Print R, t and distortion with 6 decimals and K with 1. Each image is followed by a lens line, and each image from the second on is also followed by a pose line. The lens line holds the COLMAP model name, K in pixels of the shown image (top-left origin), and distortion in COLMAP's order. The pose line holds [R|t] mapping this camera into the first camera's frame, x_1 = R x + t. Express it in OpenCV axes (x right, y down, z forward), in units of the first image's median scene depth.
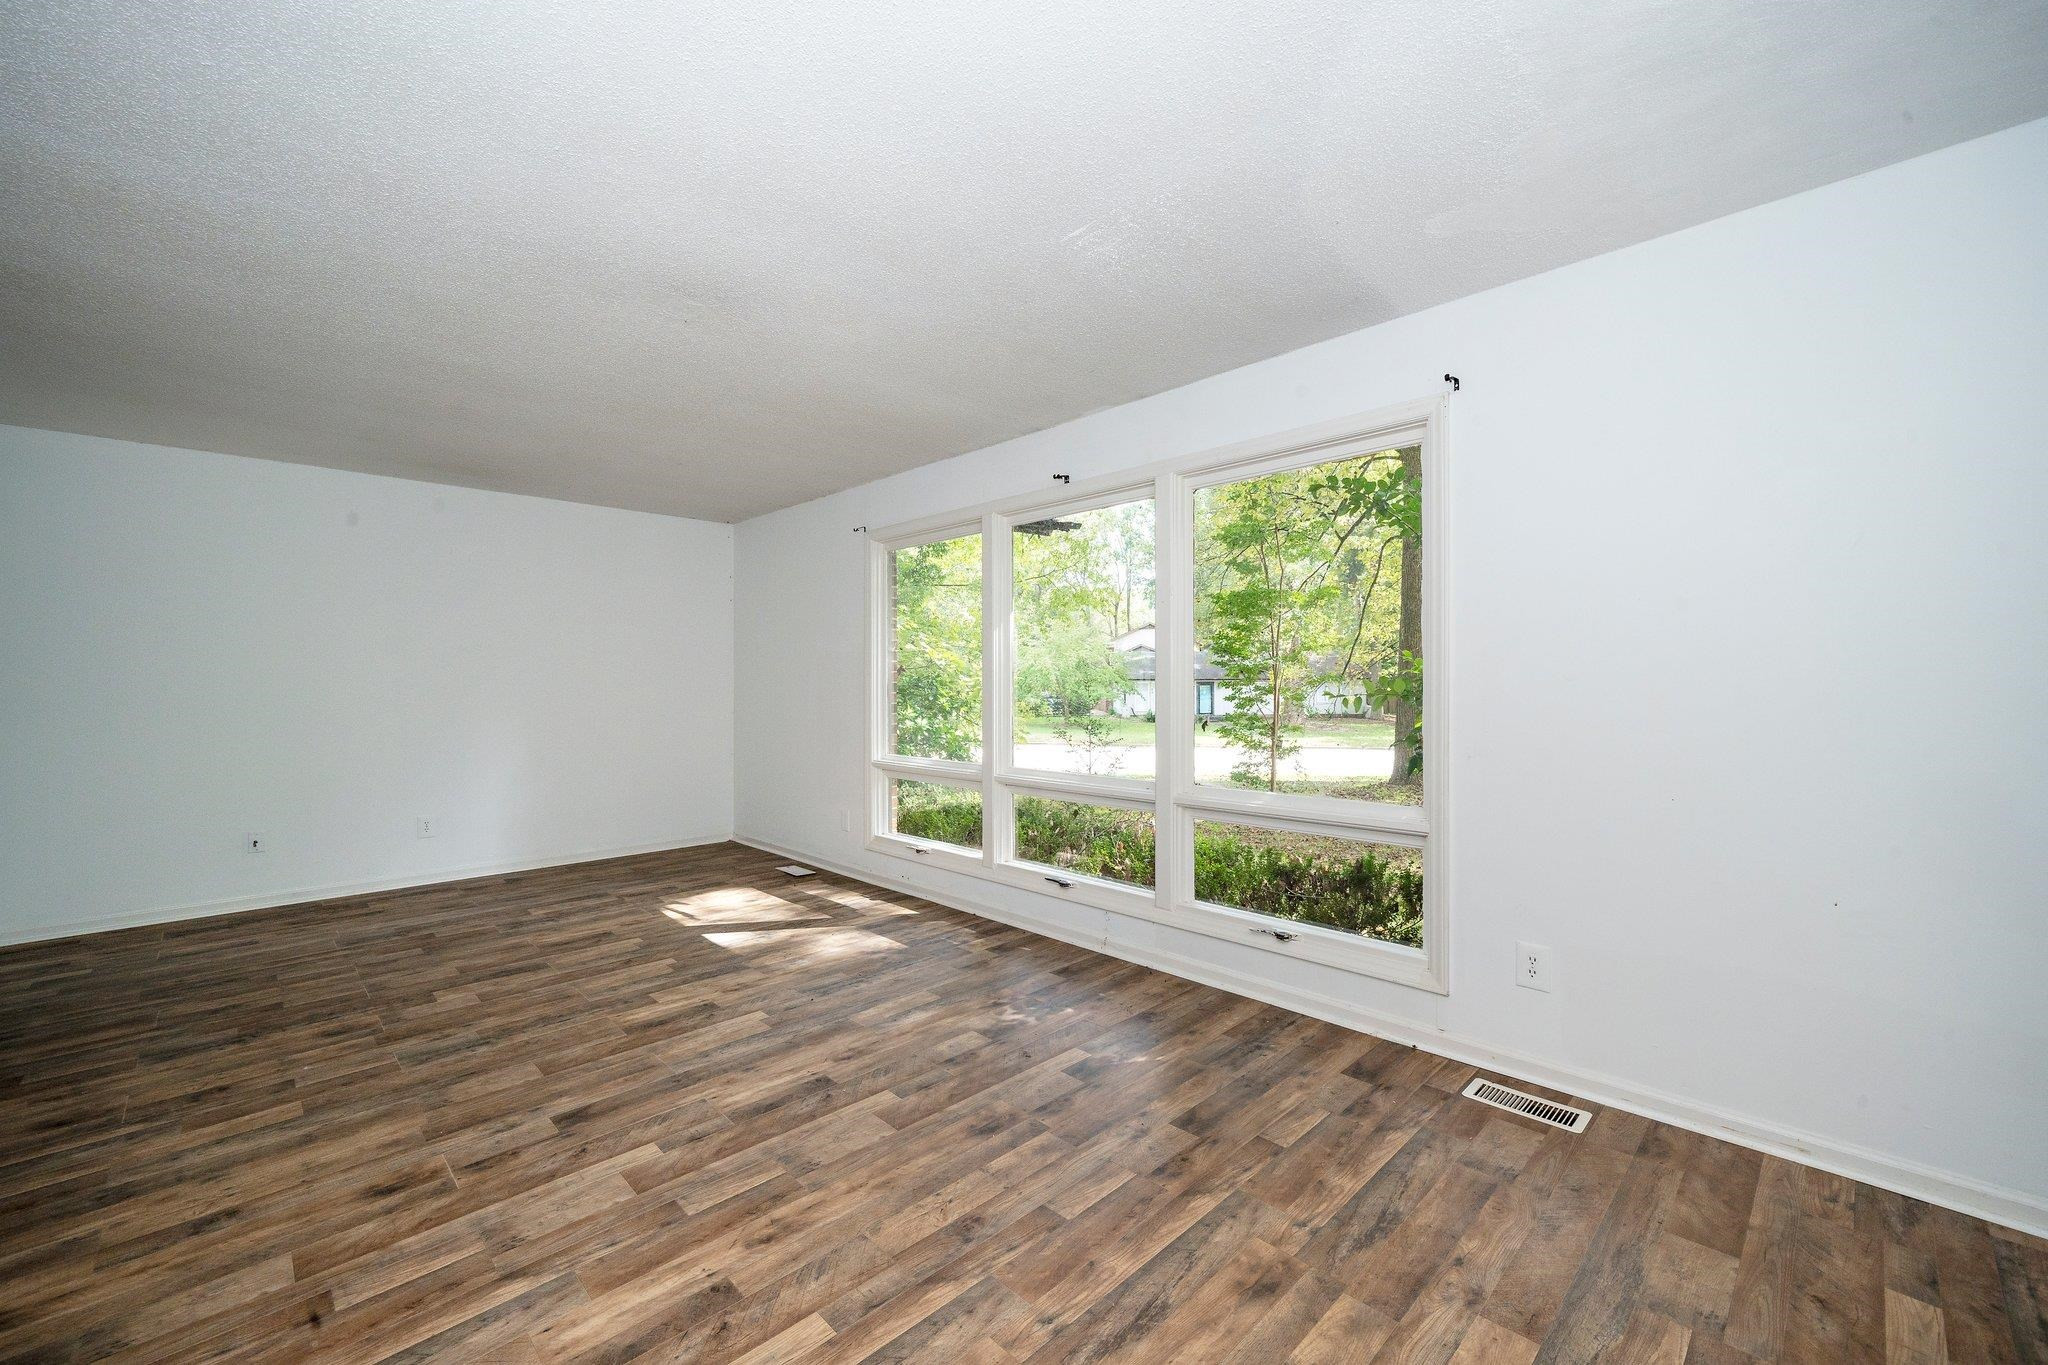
lens RADIAL K [[829.2, 0, 1024.0], [0, 829.2, 682.5], [0, 0, 1]] dist [0.000696, 0.000144]
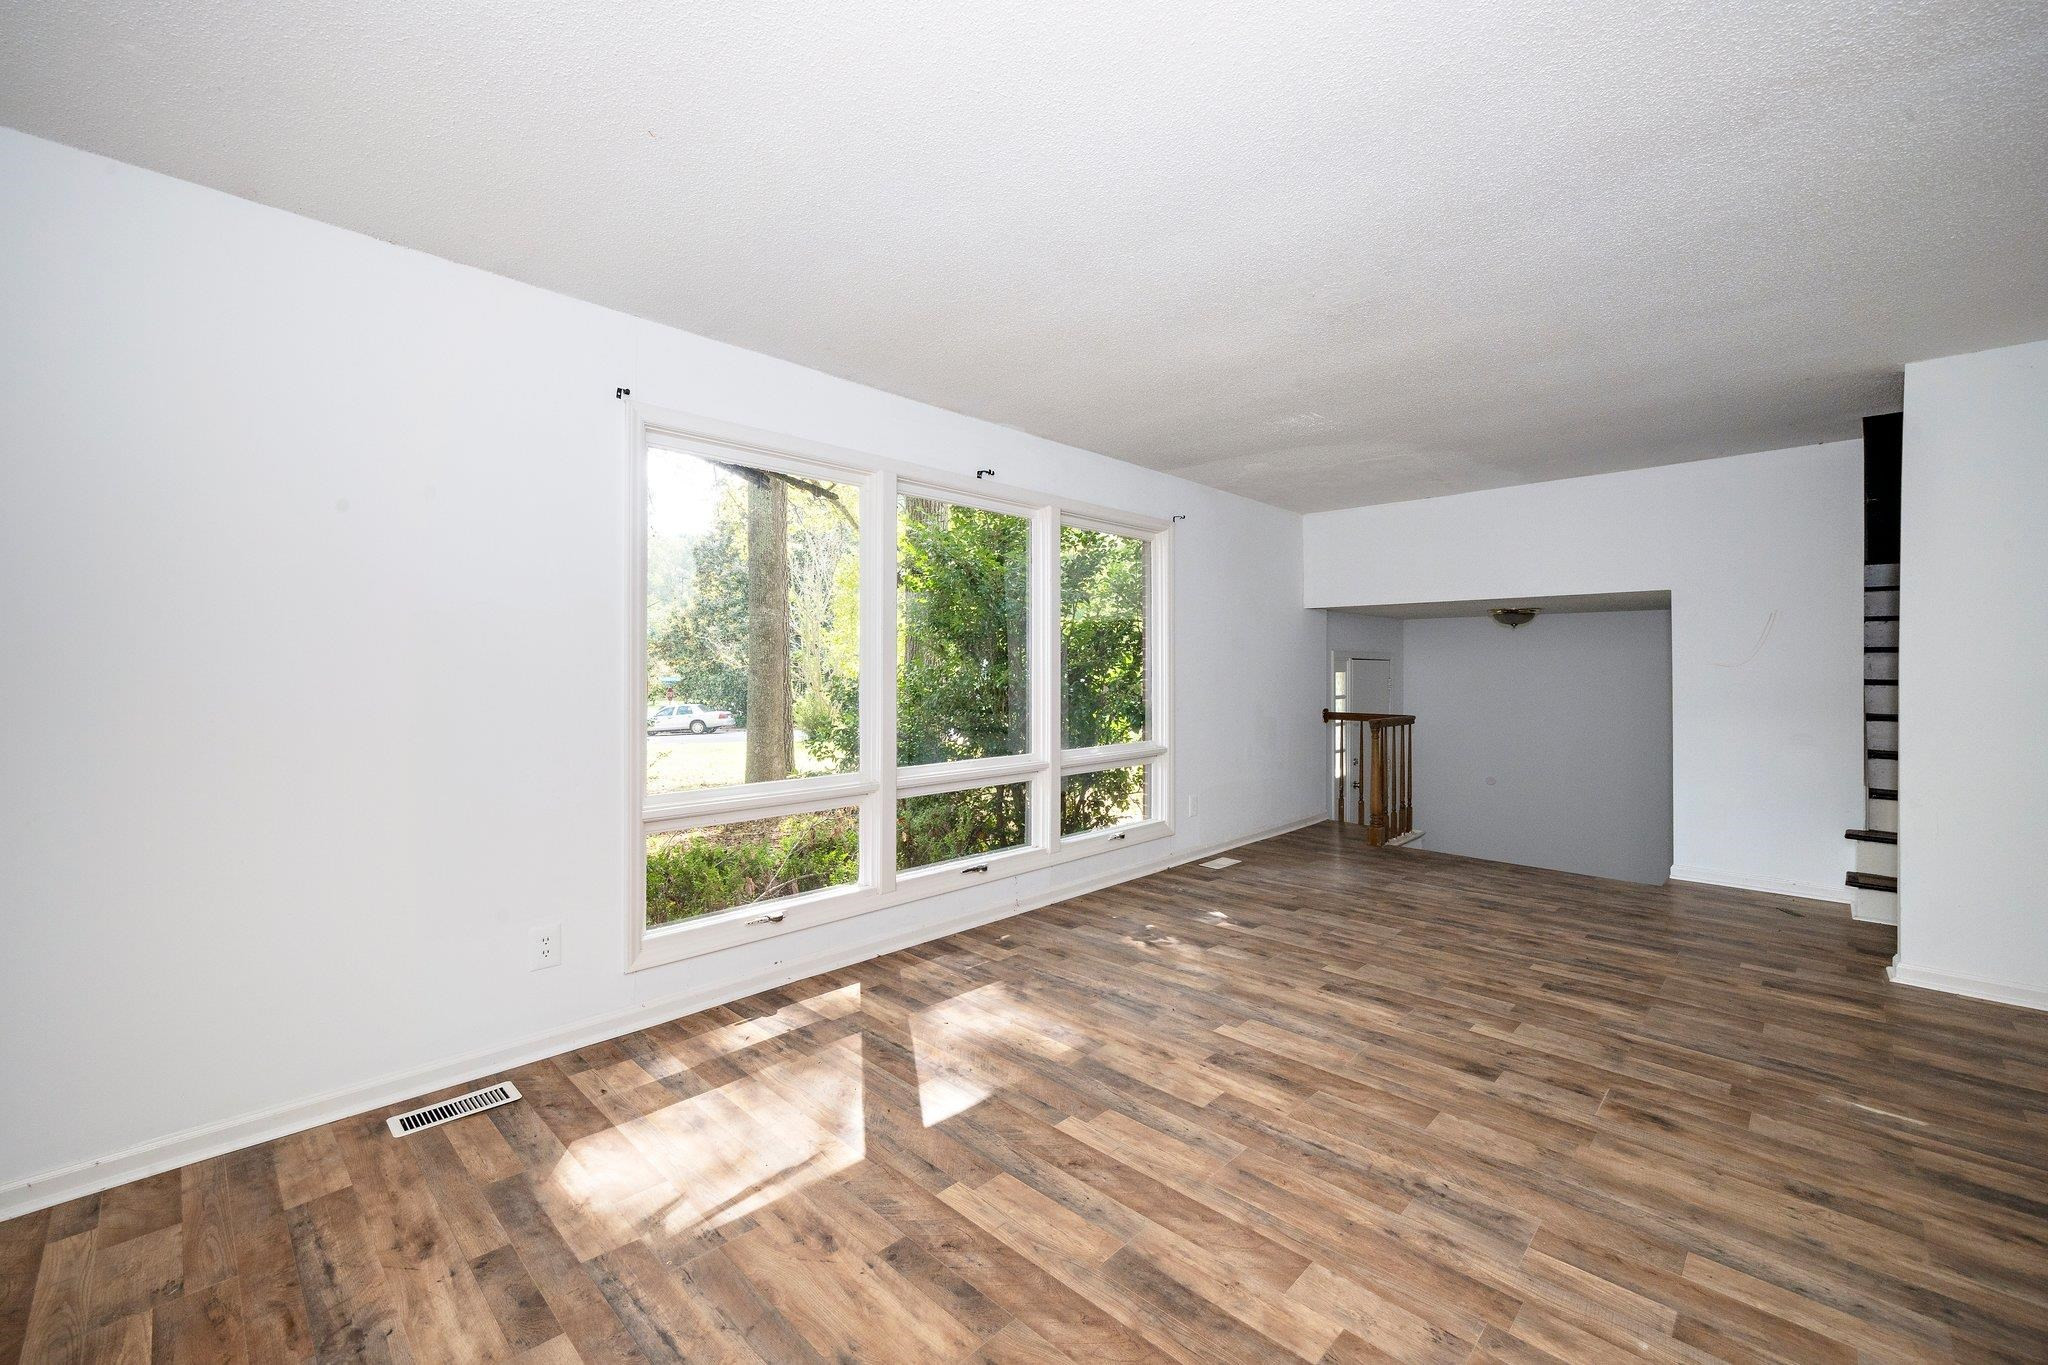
lens RADIAL K [[829.2, 0, 1024.0], [0, 829.2, 682.5], [0, 0, 1]] dist [0.000696, 0.000144]
pose [[-0.032748, -0.012328, 0.999388, -1.328471], [0.000340, 0.999924, 0.012346, 0.005814], [-0.999464, 0.000744, -0.032742, 1.356960]]
